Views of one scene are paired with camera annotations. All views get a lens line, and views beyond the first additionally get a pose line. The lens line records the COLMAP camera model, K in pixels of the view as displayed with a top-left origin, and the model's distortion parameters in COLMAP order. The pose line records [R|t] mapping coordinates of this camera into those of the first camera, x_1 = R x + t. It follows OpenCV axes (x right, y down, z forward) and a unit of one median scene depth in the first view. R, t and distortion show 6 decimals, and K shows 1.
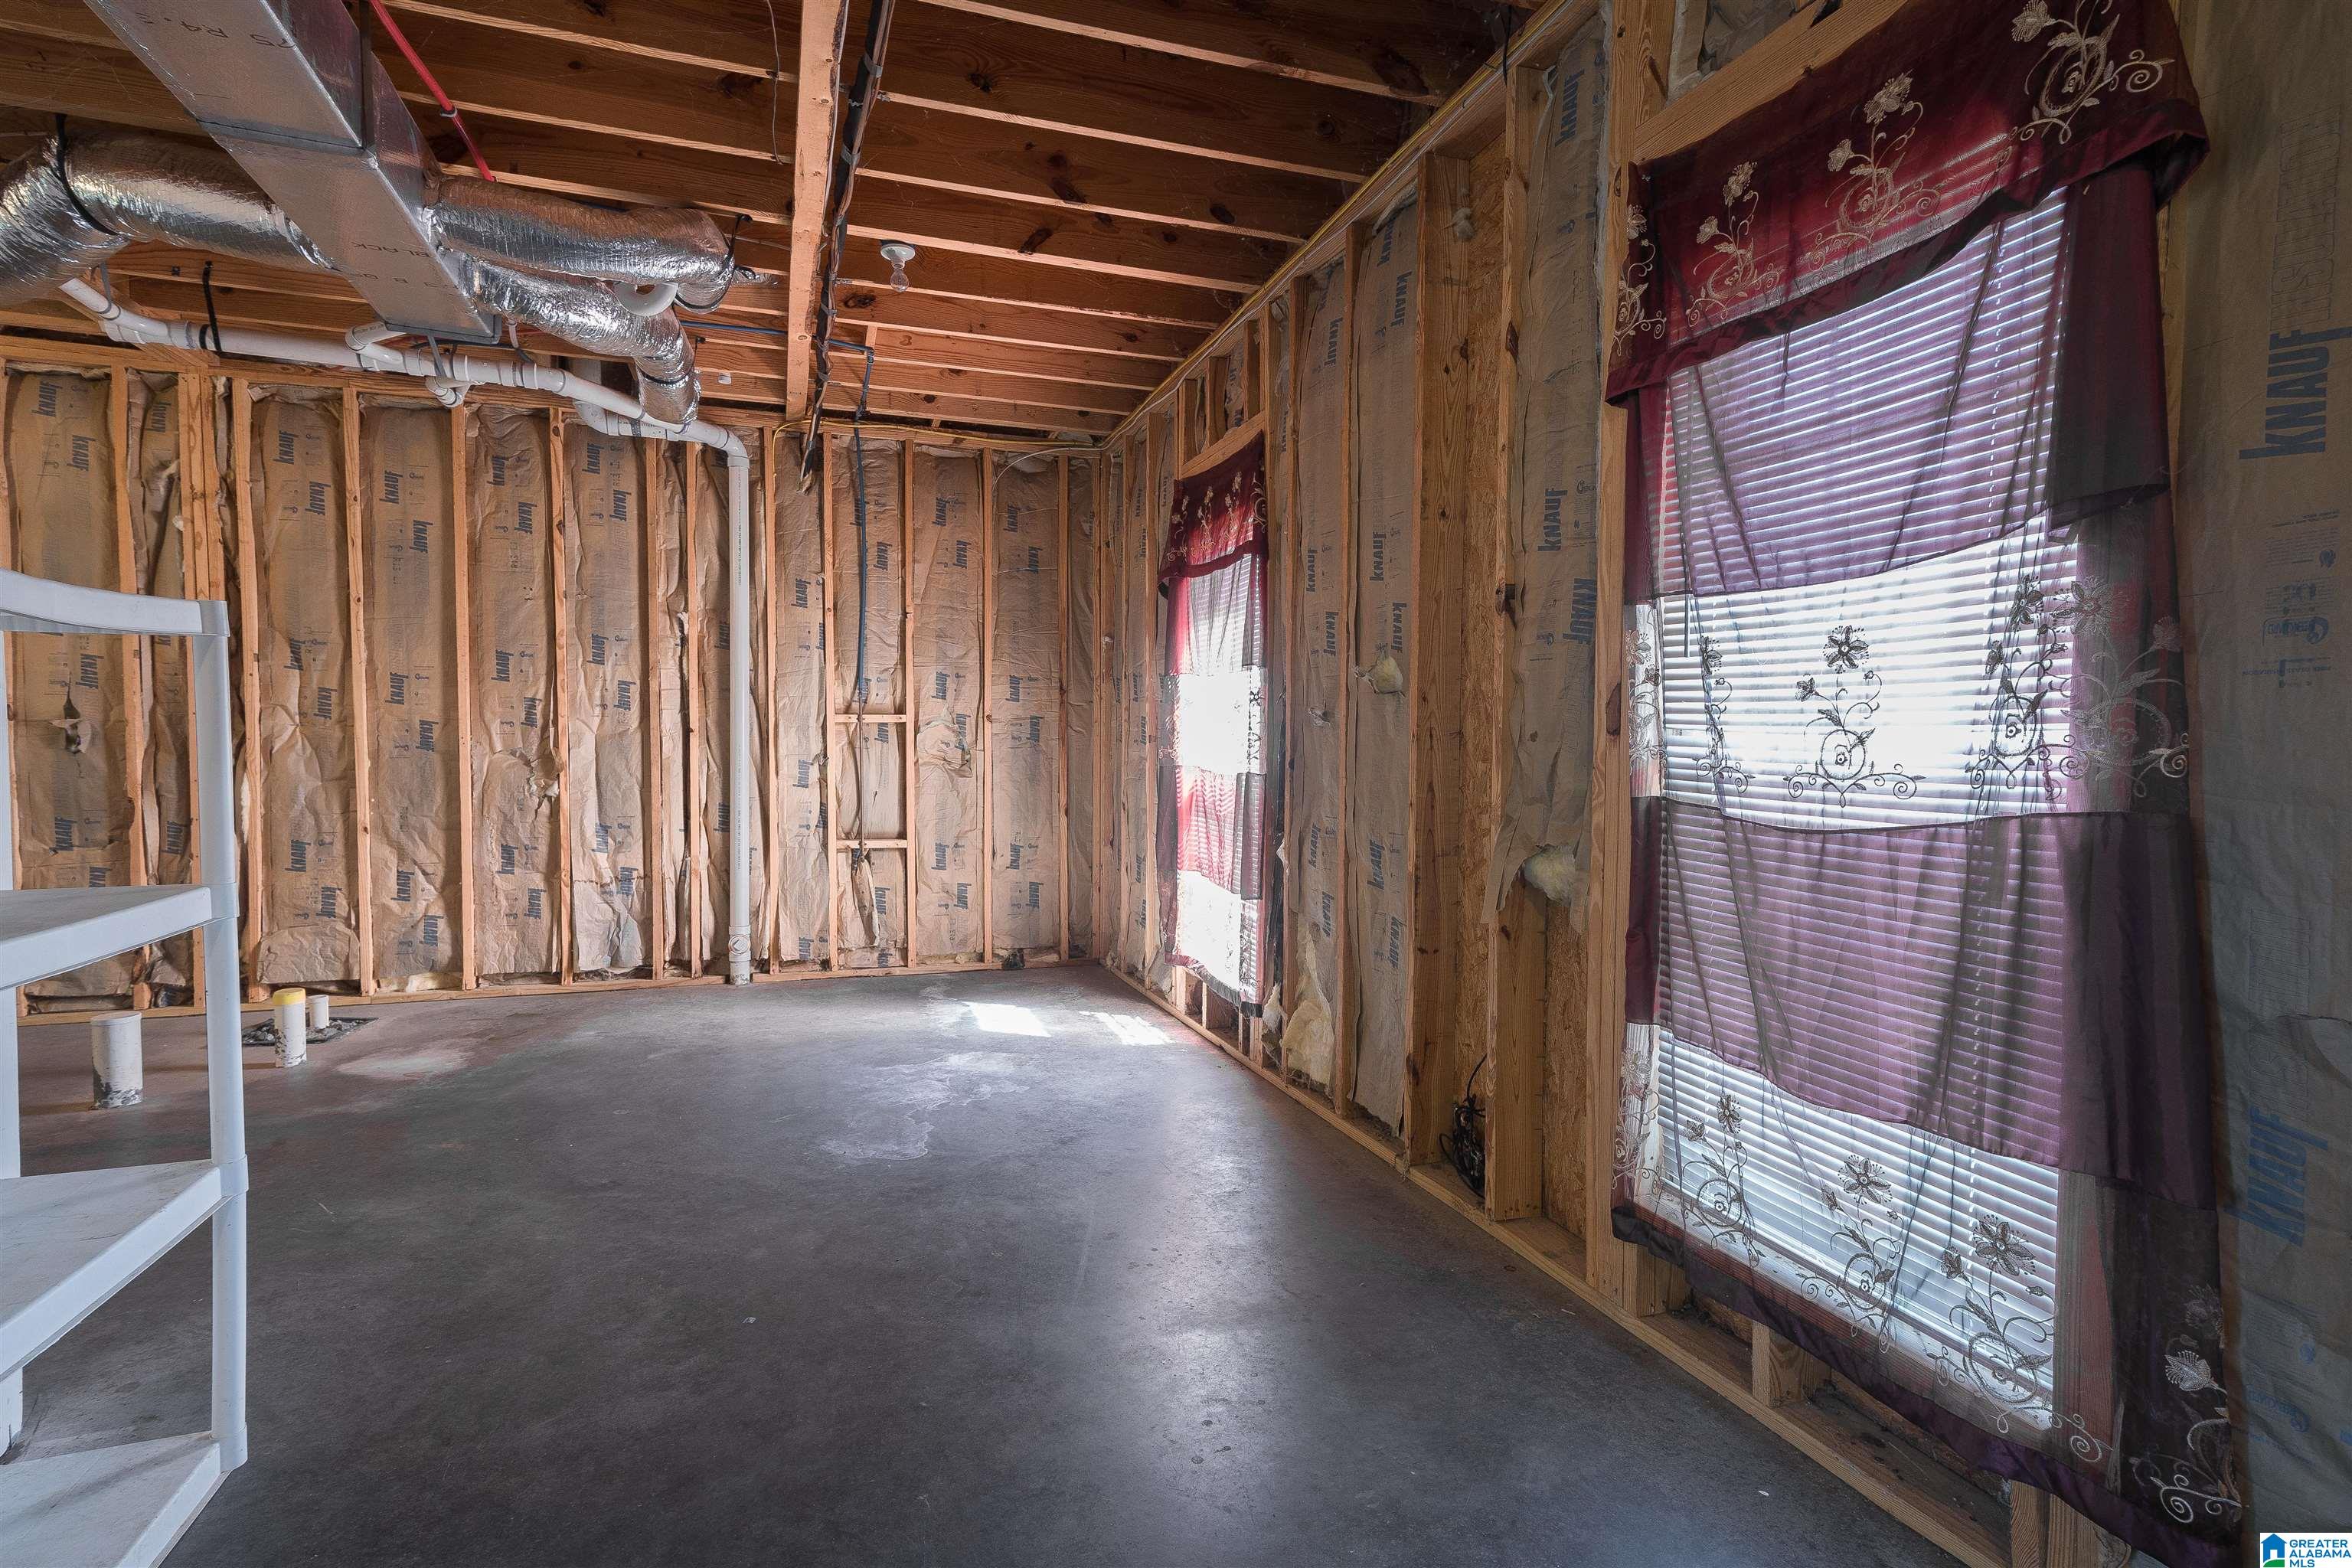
lens RADIAL K [[1152.6, 0, 1174.6], [0, 1152.6, 786.8], [0, 0, 1]] dist [0.001164, 0.000366]
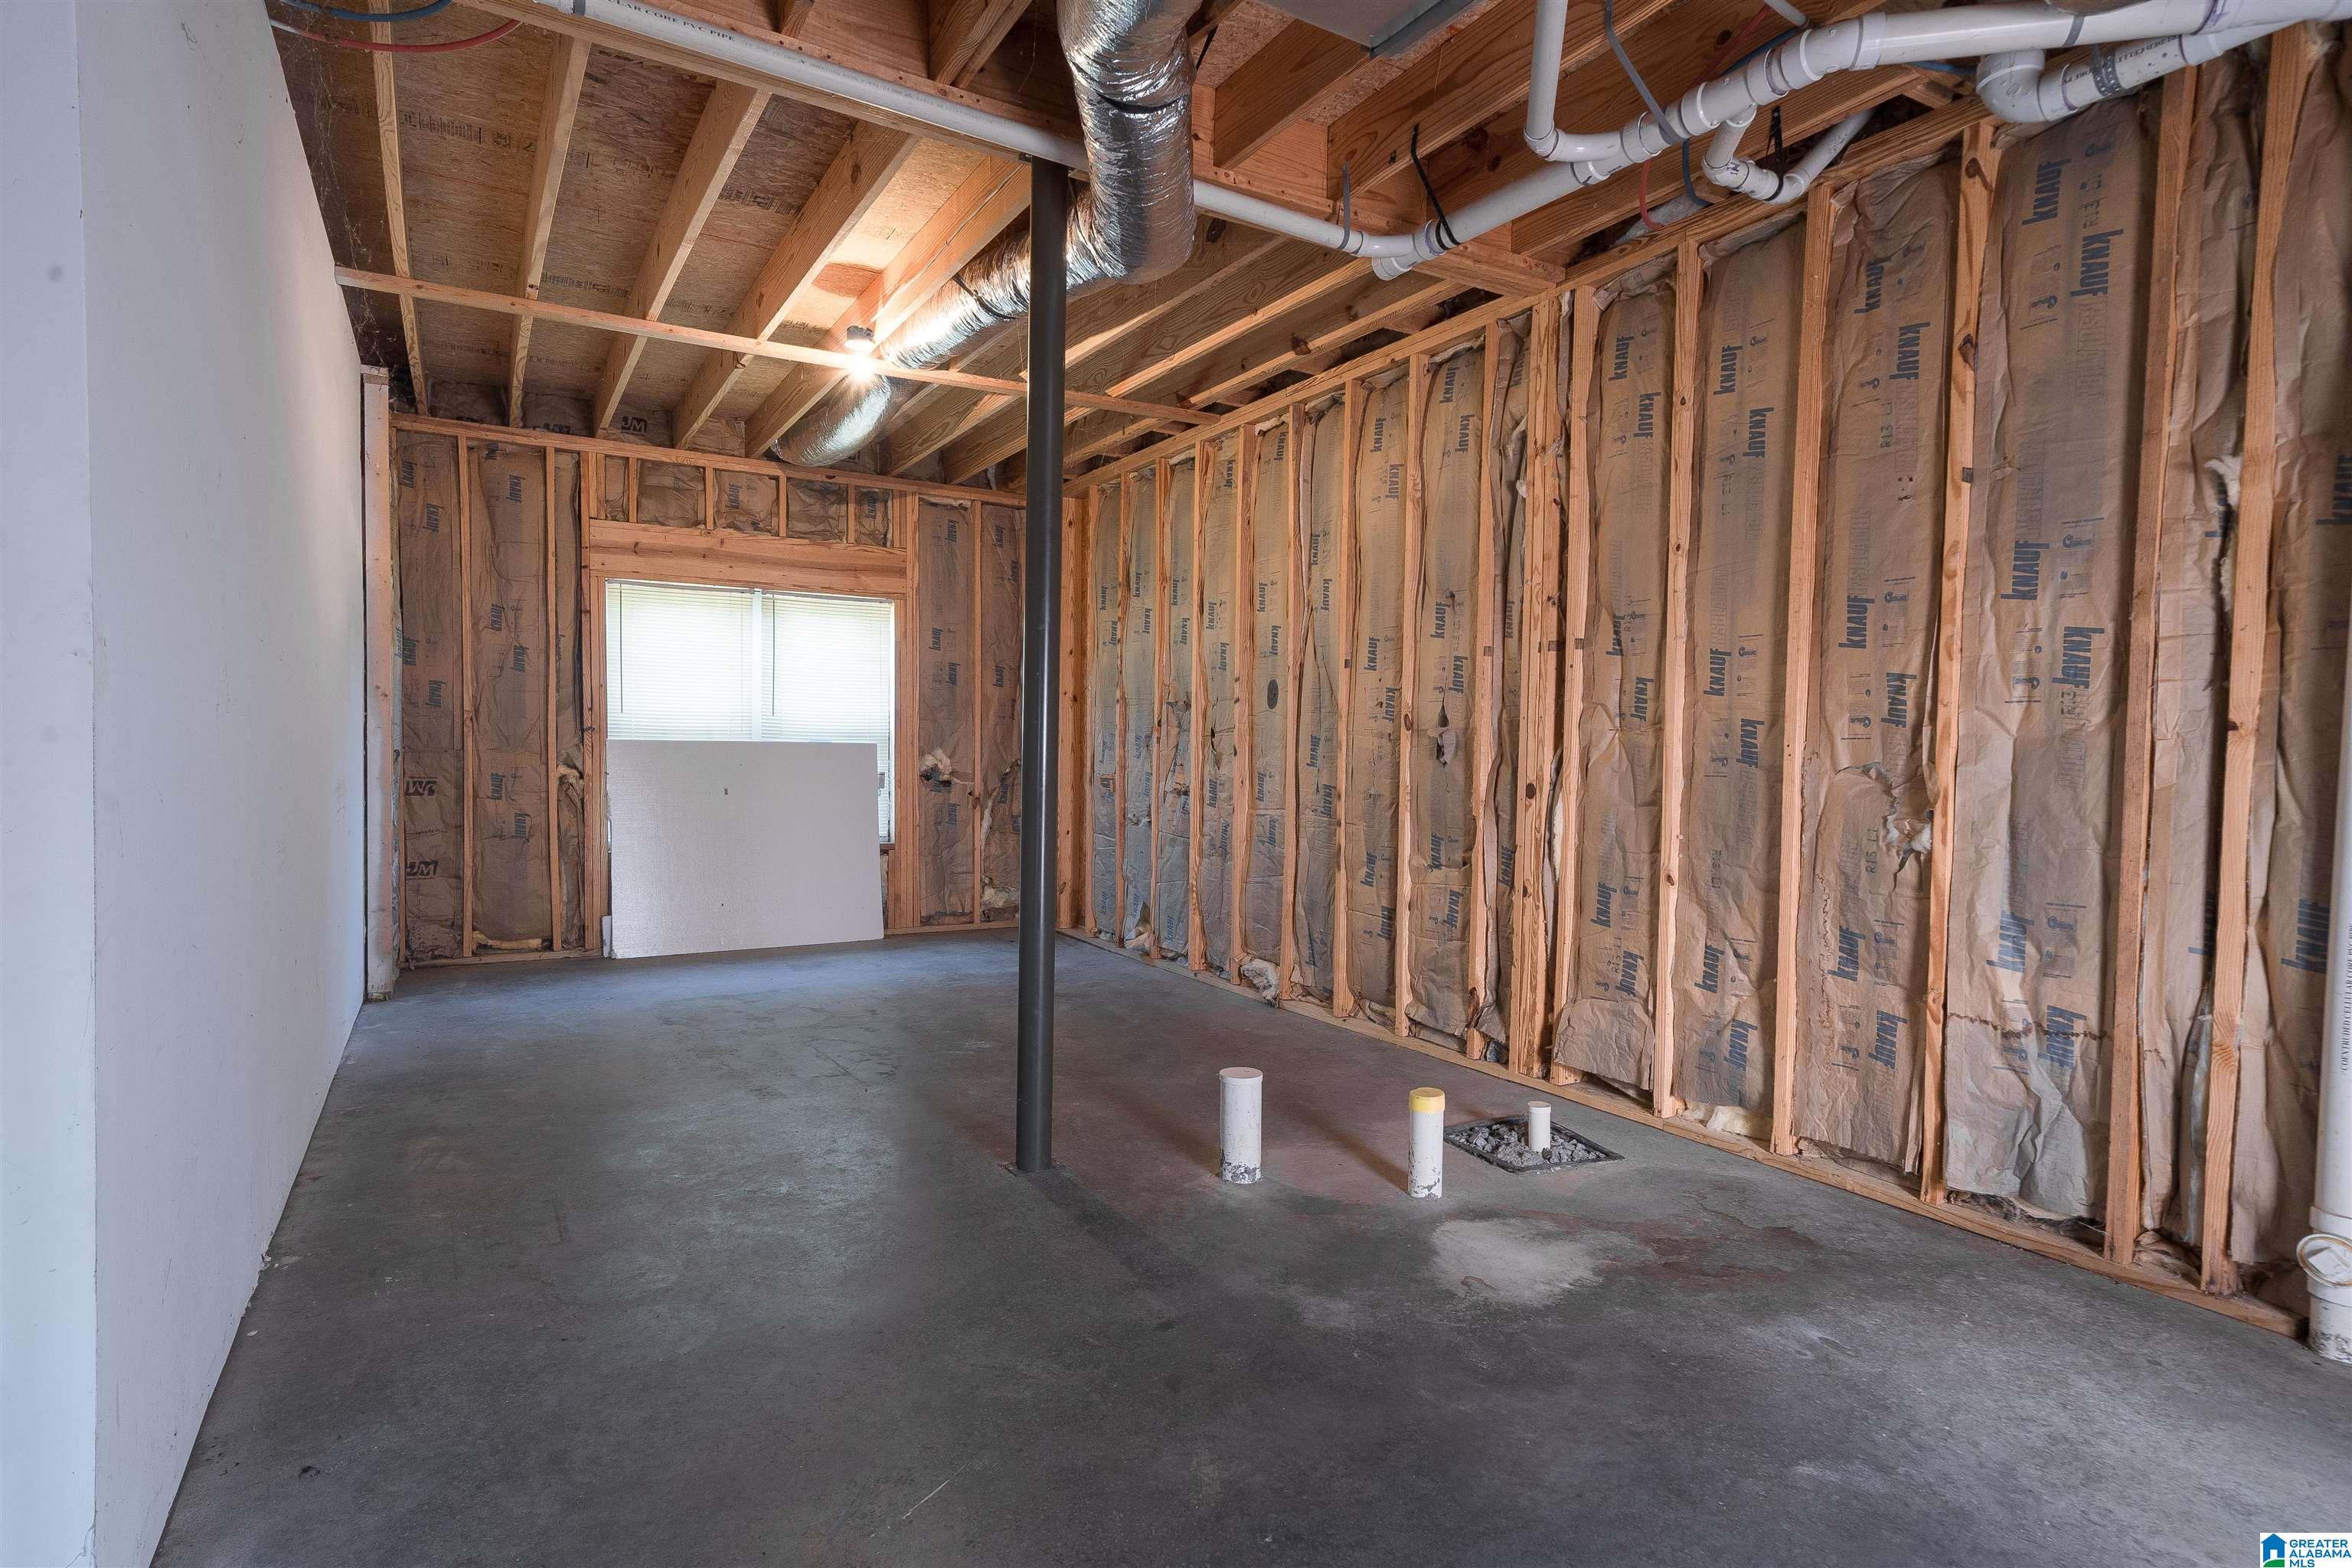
lens RADIAL K [[1206.0, 0, 1174.1], [0, 1206.0, 795.3], [0, 0, 1]] dist [0.018871, 0.001102]
pose [[0.198545, 0.033830, -0.979508, -0.047306], [-0.043643, 0.998718, 0.025648, -0.017987], [0.979120, 0.037656, 0.199767, 0.542462]]
